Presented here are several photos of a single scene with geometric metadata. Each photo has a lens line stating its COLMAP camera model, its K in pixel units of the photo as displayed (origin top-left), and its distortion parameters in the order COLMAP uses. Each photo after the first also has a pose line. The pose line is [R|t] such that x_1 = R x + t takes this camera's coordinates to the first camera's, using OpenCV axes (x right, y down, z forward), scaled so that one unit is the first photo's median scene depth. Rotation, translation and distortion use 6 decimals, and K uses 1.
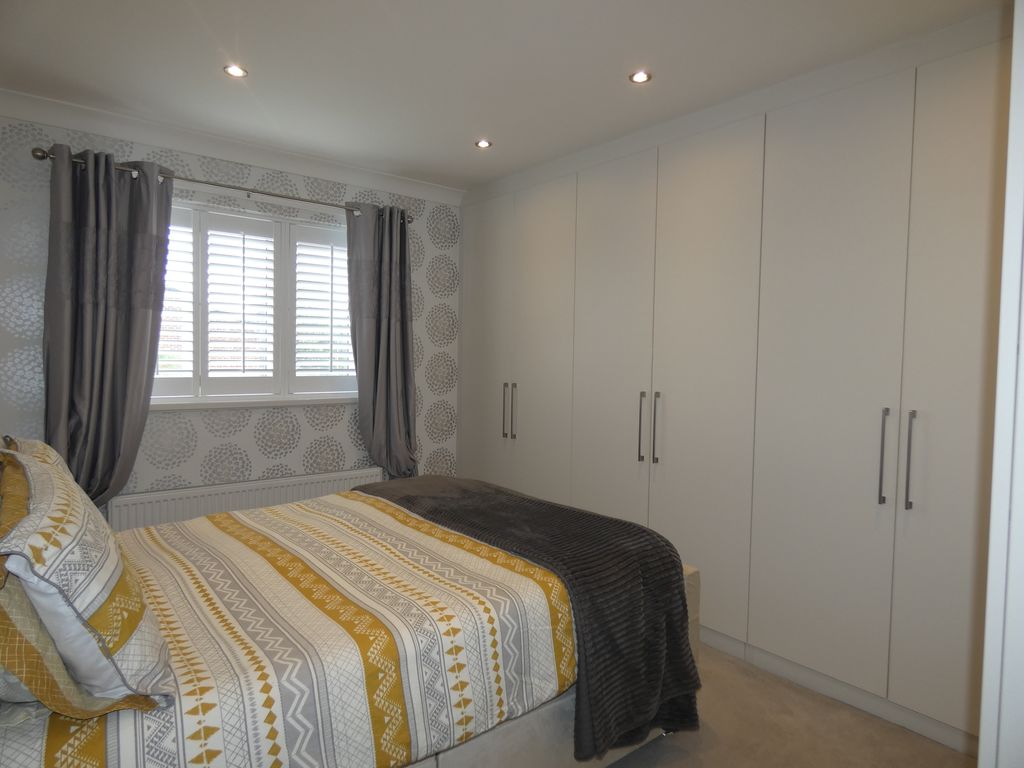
lens RADIAL K [[615.0, 0, 513.3], [0, 615.0, 381.3], [0, 0, 1]] dist [-0.000544, -0.001046]
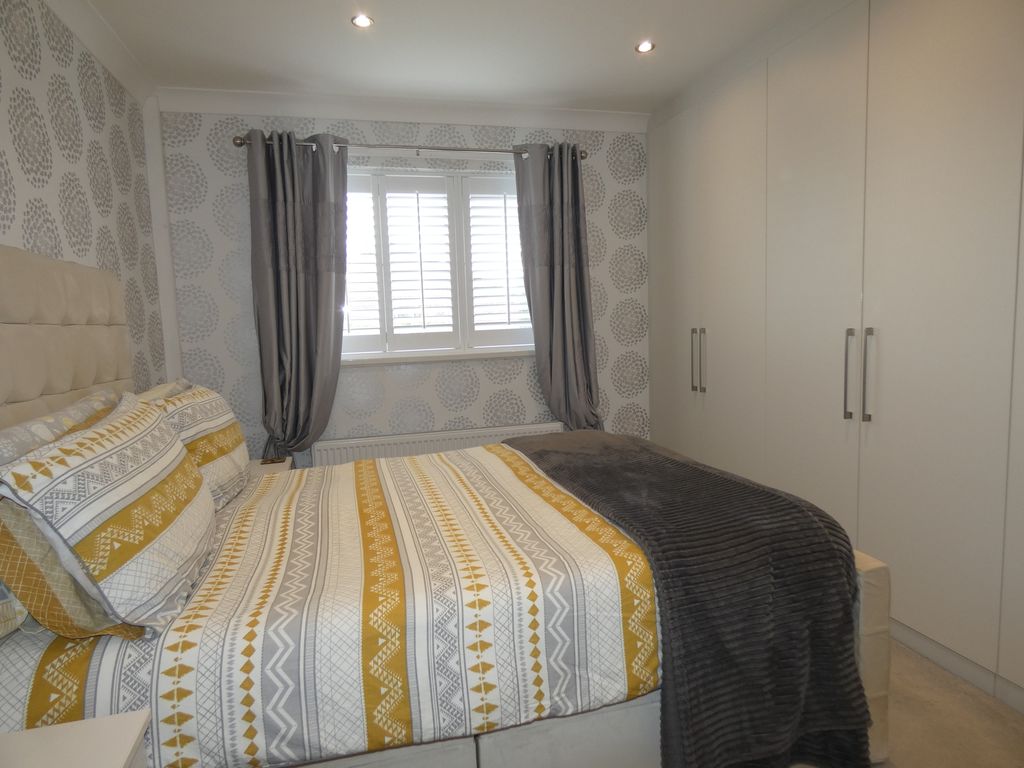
lens RADIAL K [[615.0, 0, 511.6], [0, 615.0, 382.9], [0, 0, 1]] dist [-0.000544, -0.001046]
pose [[0.910951, -0.007106, -0.412453, 0.220380], [0.034456, 0.997668, 0.058911, 0.038345], [0.411073, -0.067876, 0.909072, 0.194357]]
